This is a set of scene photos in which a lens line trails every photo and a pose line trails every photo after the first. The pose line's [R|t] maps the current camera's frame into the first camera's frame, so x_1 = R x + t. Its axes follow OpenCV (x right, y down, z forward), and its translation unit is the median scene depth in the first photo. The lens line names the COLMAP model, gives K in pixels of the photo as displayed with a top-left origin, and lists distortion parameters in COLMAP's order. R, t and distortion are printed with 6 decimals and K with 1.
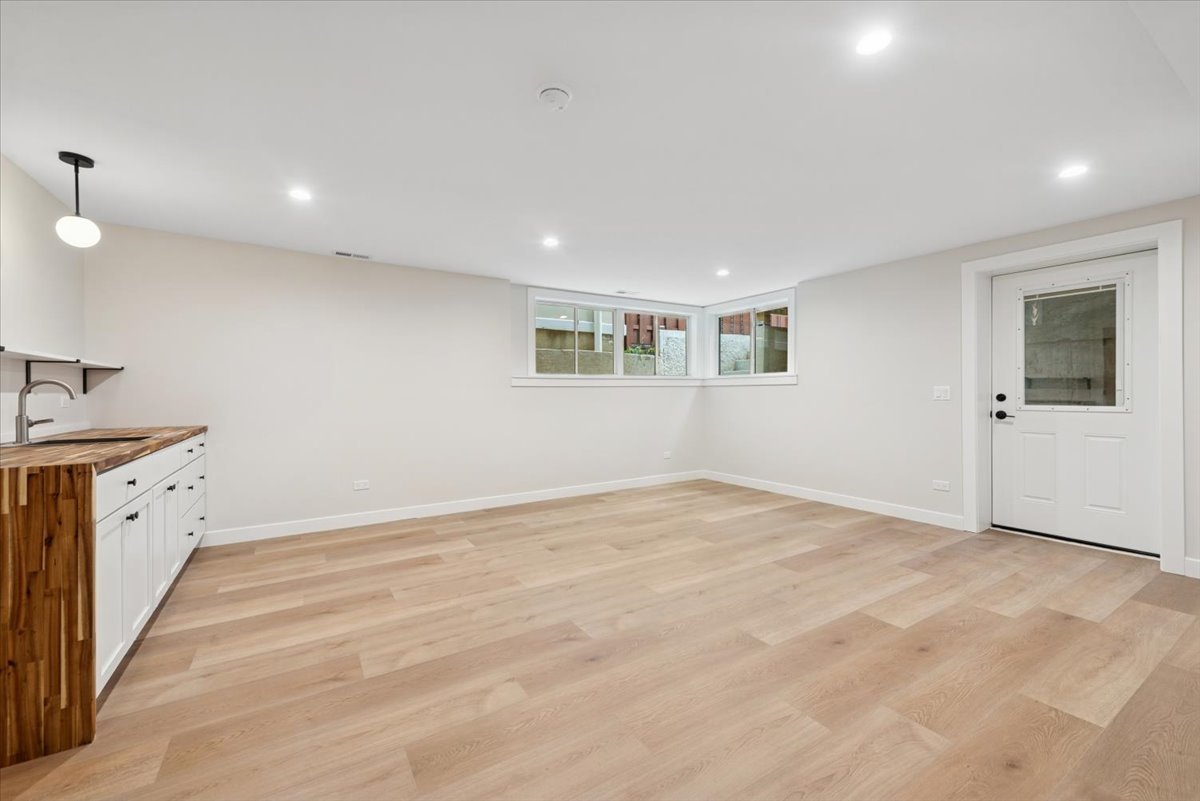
lens RADIAL K [[469.8, 0, 589.0], [0, 469.8, 397.6], [0, 0, 1]] dist [0.010831, -0.000671]
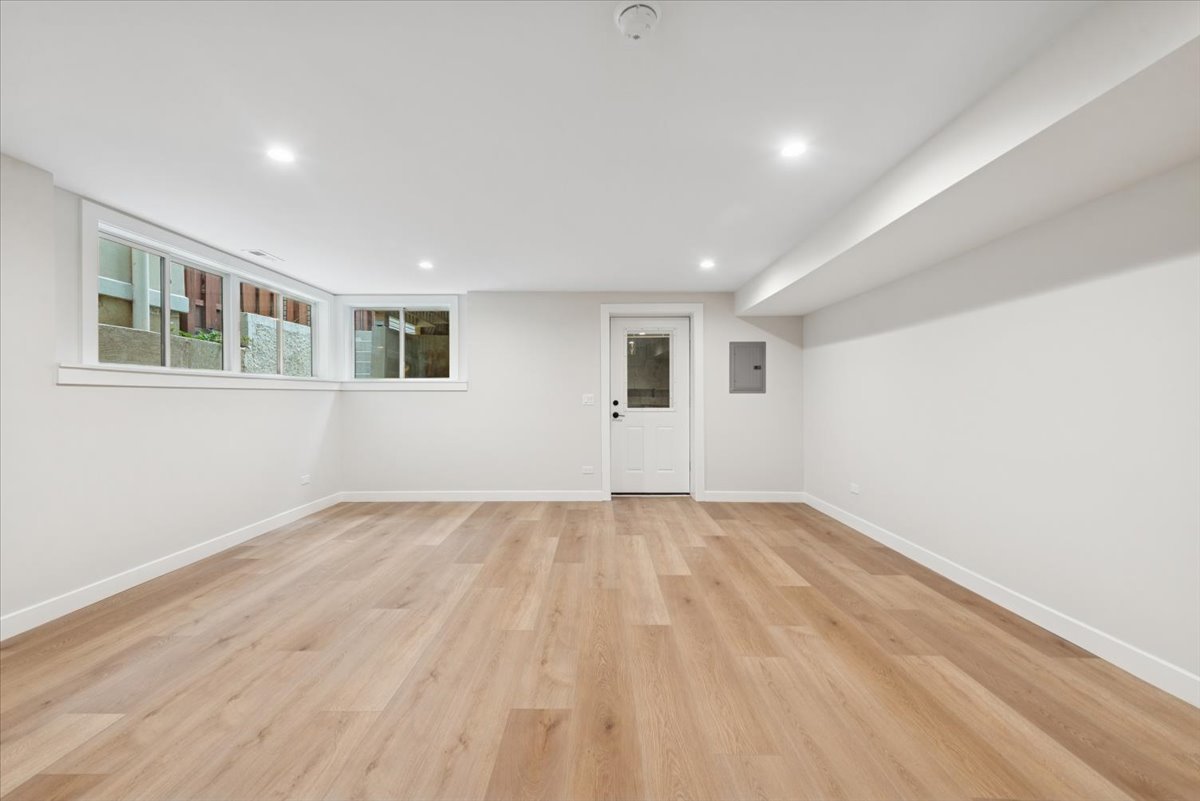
lens RADIAL K [[469.8, 0, 589.0], [0, 469.8, 397.6], [0, 0, 1]] dist [0.010831, -0.000671]
pose [[0.542599, 0.006371, 0.839968, -0.394431], [0.005098, 0.999928, -0.010877, -0.001065], [-0.839977, 0.010185, 0.542527, 0.329694]]
